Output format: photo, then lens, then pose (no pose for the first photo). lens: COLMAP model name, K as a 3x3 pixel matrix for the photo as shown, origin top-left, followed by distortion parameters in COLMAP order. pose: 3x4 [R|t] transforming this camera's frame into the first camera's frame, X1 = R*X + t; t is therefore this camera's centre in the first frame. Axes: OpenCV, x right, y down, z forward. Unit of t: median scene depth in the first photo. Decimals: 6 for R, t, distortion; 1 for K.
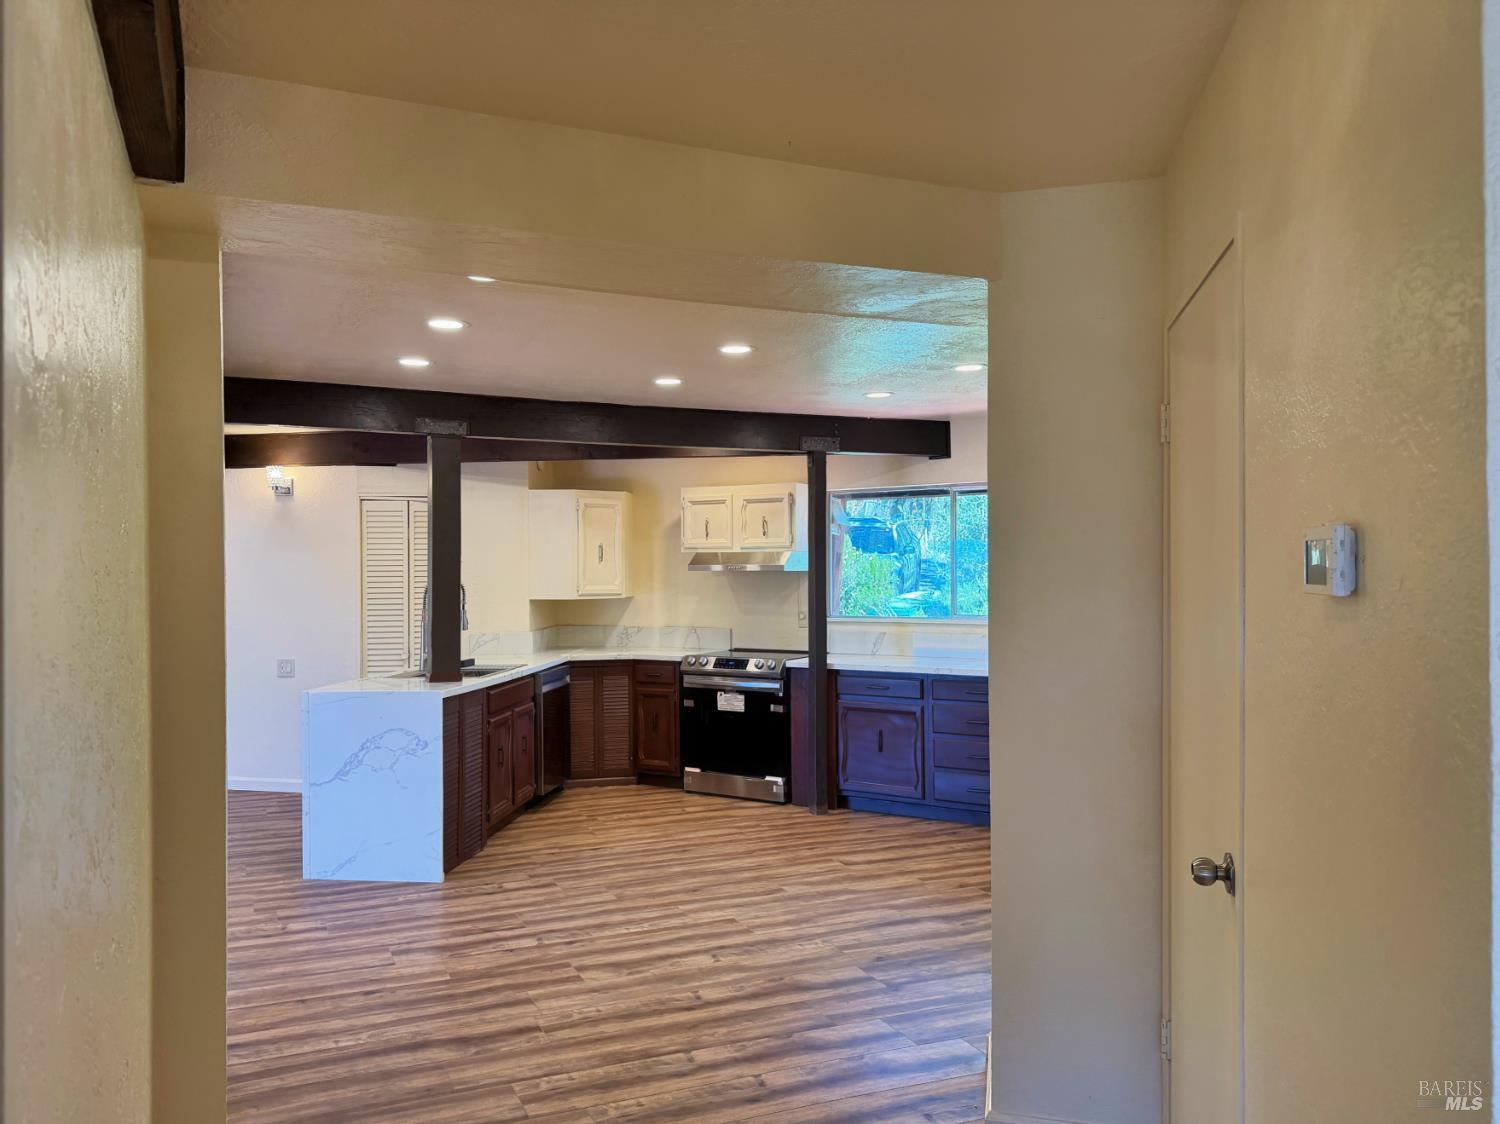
lens RADIAL K [[1027.4, 0, 748.9], [0, 1027.4, 592.7], [0, 0, 1]] dist [0.077045, -0.002590]
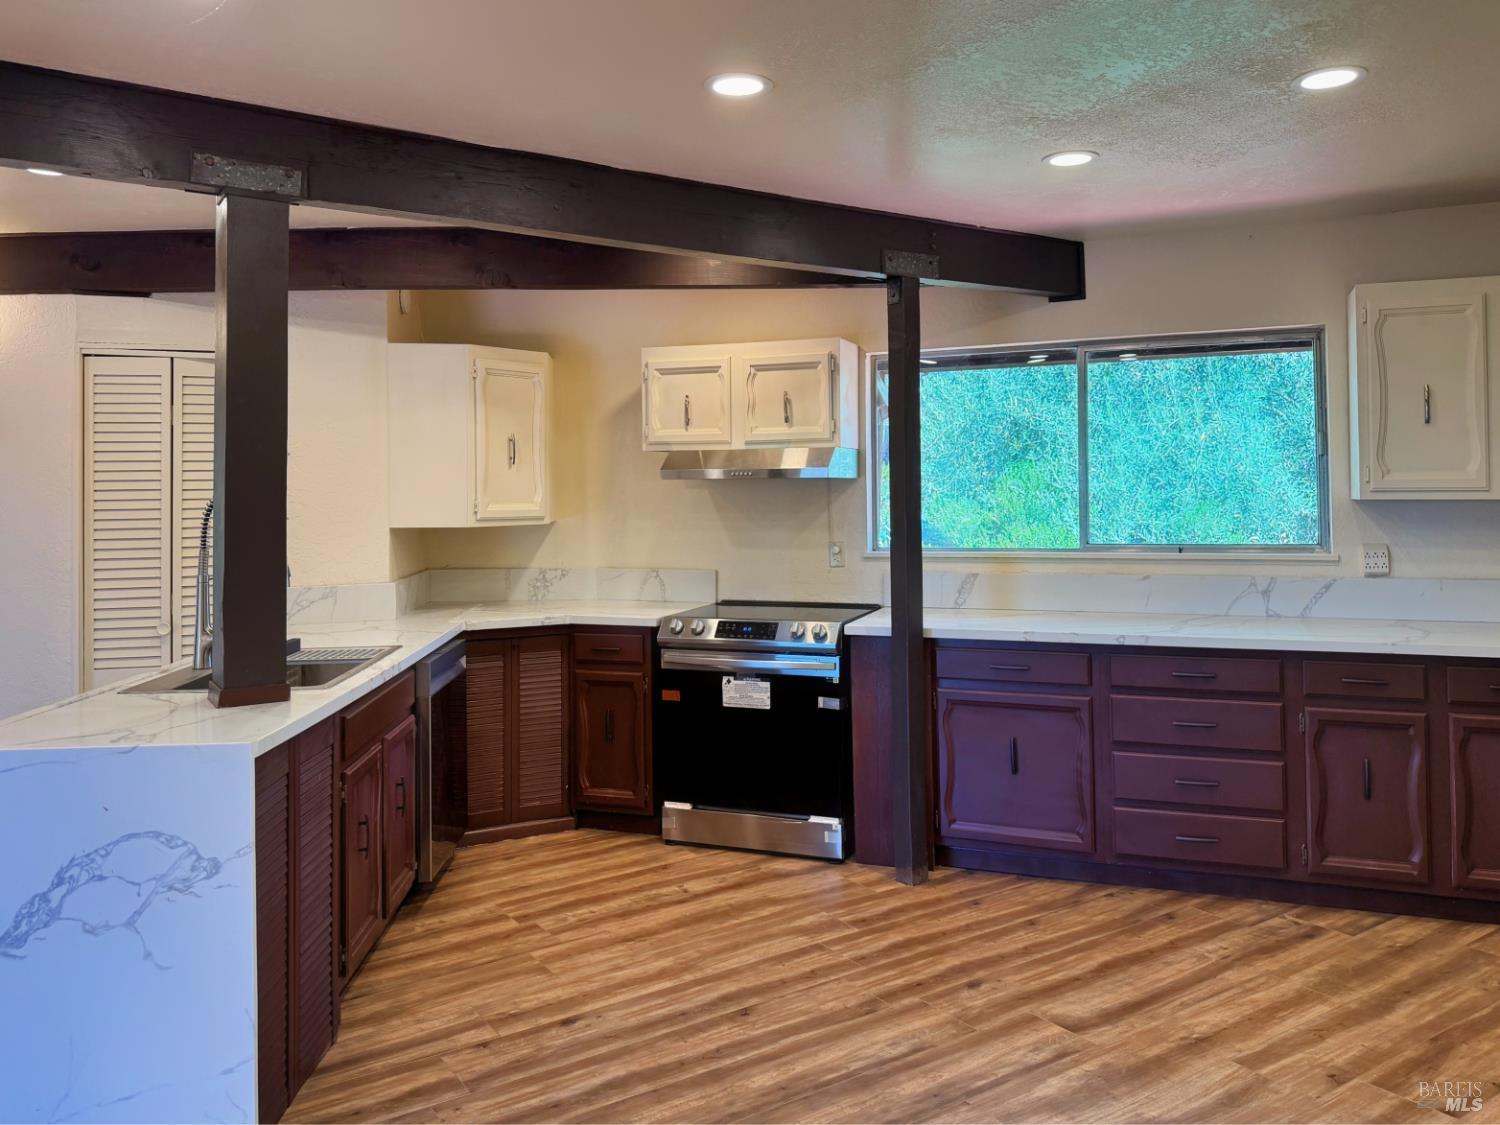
lens RADIAL K [[1083.3, 0, 766.1], [0, 1083.3, 491.1], [0, 0, 1]] dist [0.087540, -0.128969]
pose [[0.984318, -0.005028, 0.176329, -0.121585], [0.009247, 0.999690, -0.023115, 0.001947], [-0.176158, 0.024383, 0.984060, 0.372914]]
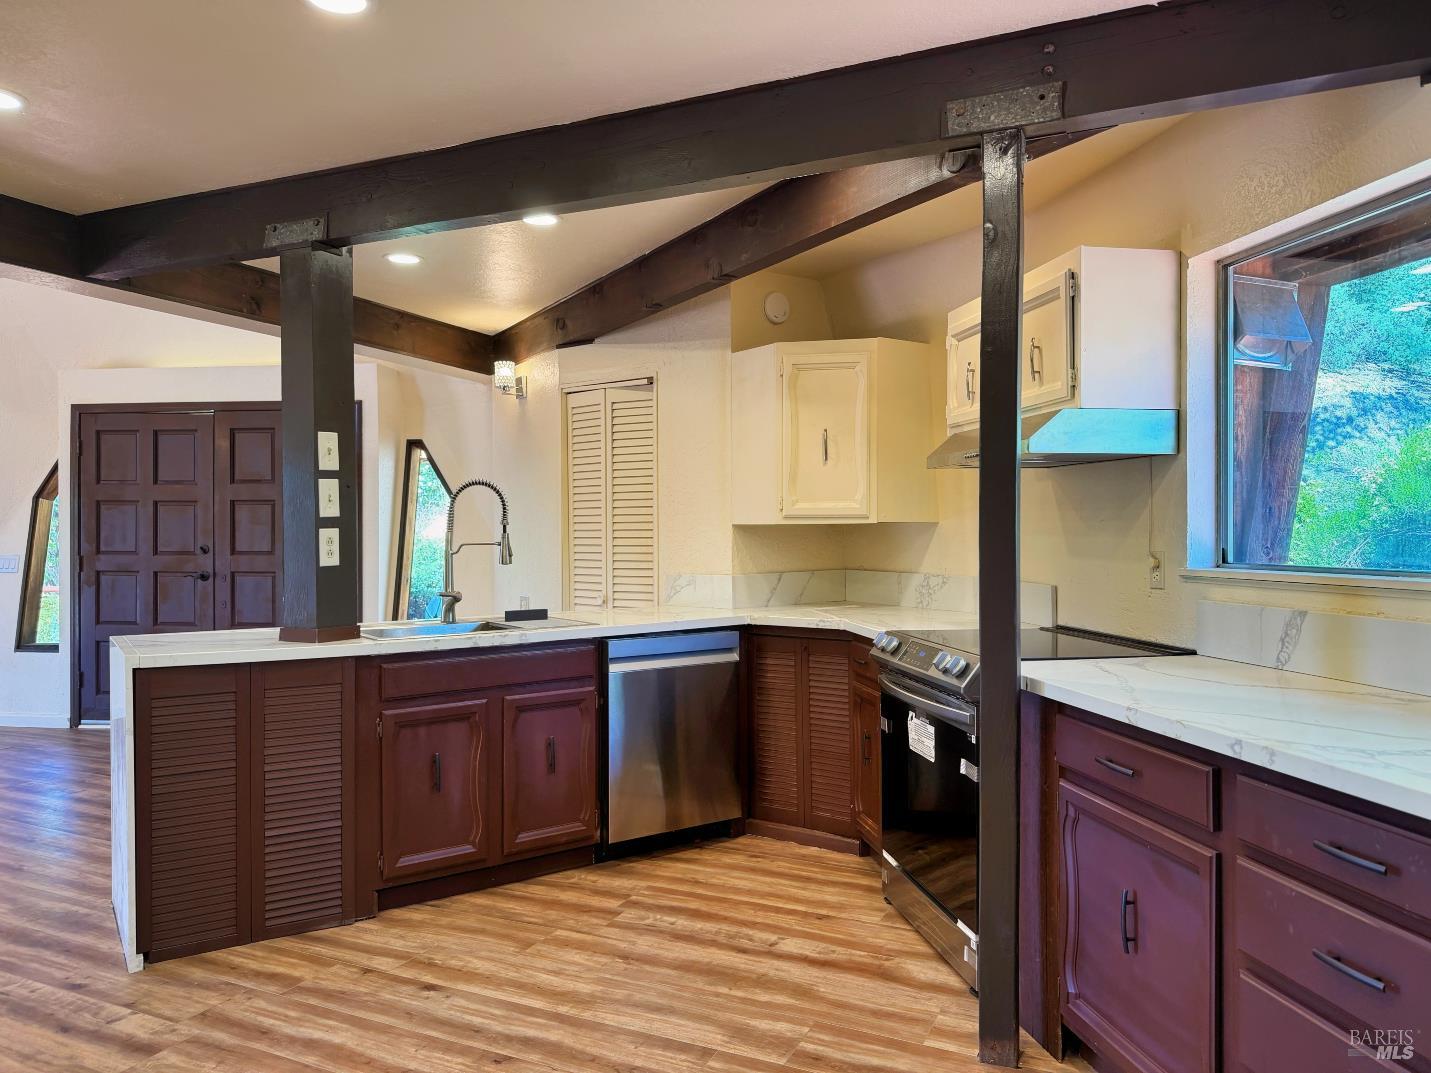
lens RADIAL K [[1004.7, 0, 715.5], [0, 1004.7, 536.5], [0, 0, 1]] dist [0.083700, -0.081706]
pose [[0.656783, 0.007585, -0.754042, 0.277084], [-0.011678, 0.999932, -0.000113, 0.015594], [0.753989, 0.008880, 0.656827, 0.638124]]
